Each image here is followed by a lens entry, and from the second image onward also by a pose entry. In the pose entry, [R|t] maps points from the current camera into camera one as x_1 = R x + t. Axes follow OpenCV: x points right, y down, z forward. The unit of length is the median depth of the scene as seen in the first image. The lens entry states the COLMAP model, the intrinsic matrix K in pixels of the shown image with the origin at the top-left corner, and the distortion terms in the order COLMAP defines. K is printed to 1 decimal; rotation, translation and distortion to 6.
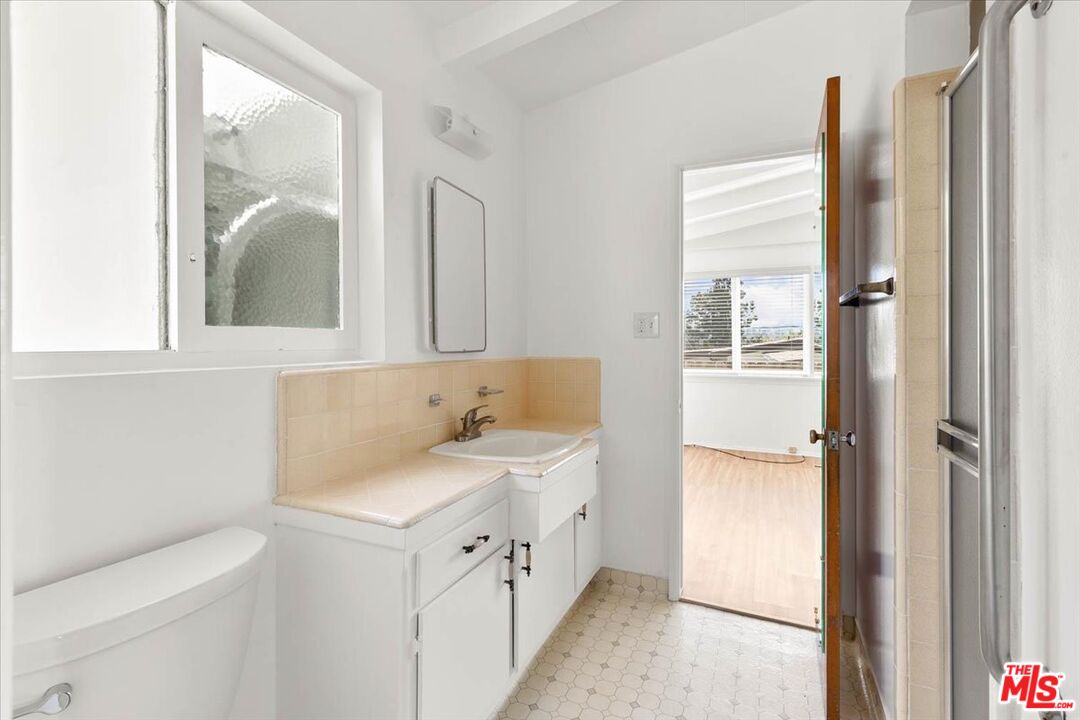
lens RADIAL K [[501.8, 0, 530.5], [0, 501.8, 348.5], [0, 0, 1]] dist [0.004660, 0.000336]
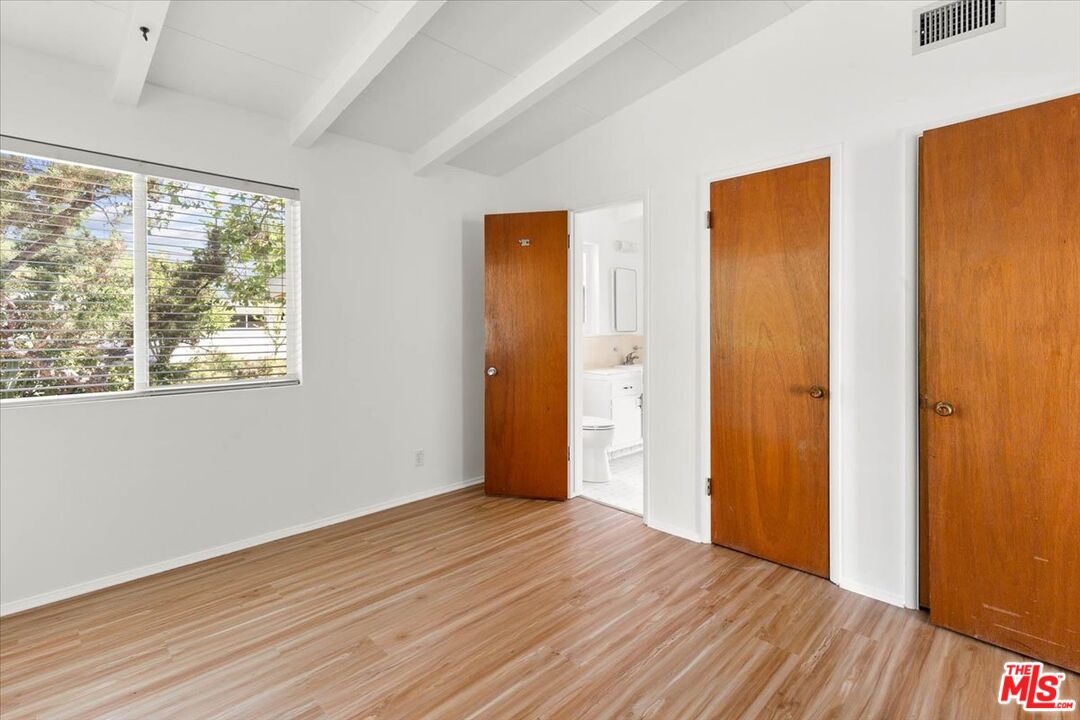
lens RADIAL K [[510.3, 0, 542.8], [0, 510.3, 331.1], [0, 0, 1]] dist [0.001712, 0.000099]
pose [[0.945743, -0.000804, -0.324915, 0.379112], [0.000424, 0.999999, -0.001238, 0.012810], [0.324916, 0.001033, 0.945742, -1.981836]]
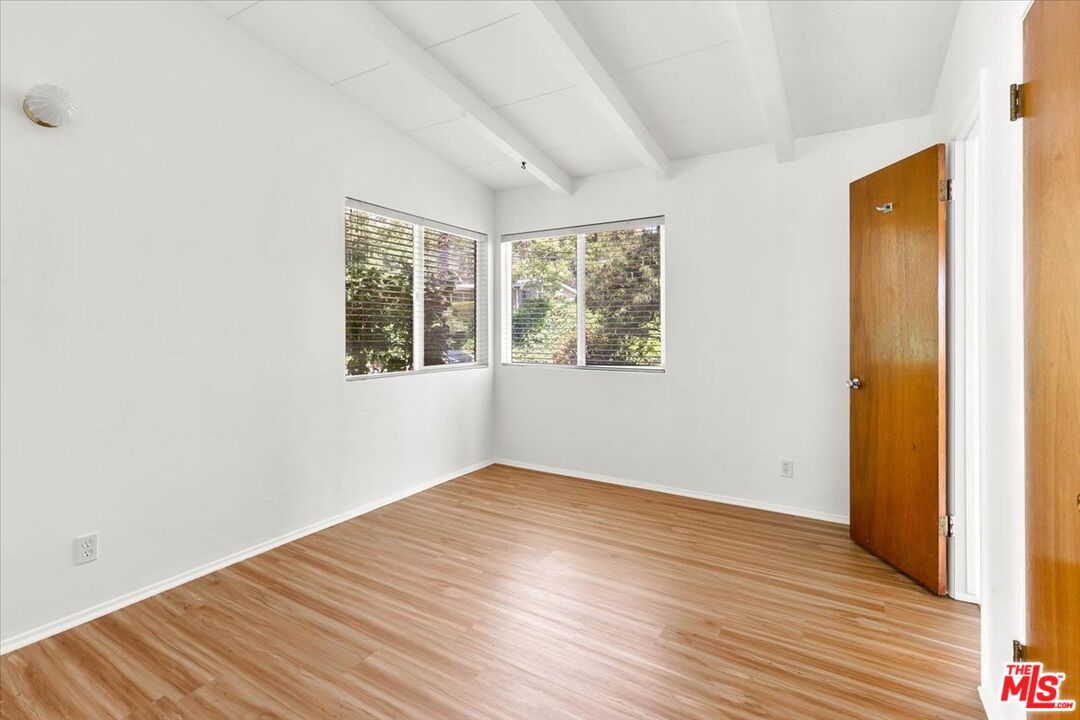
lens RADIAL K [[498.4, 0, 534.4], [0, 498.4, 331.0], [0, 0, 1]] dist [0.007158, -0.000002]
pose [[-0.107342, 0.005344, -0.994208, 1.214695], [-0.004955, 0.999970, 0.005910, 0.005764], [0.994210, 0.005561, -0.107312, -0.883359]]
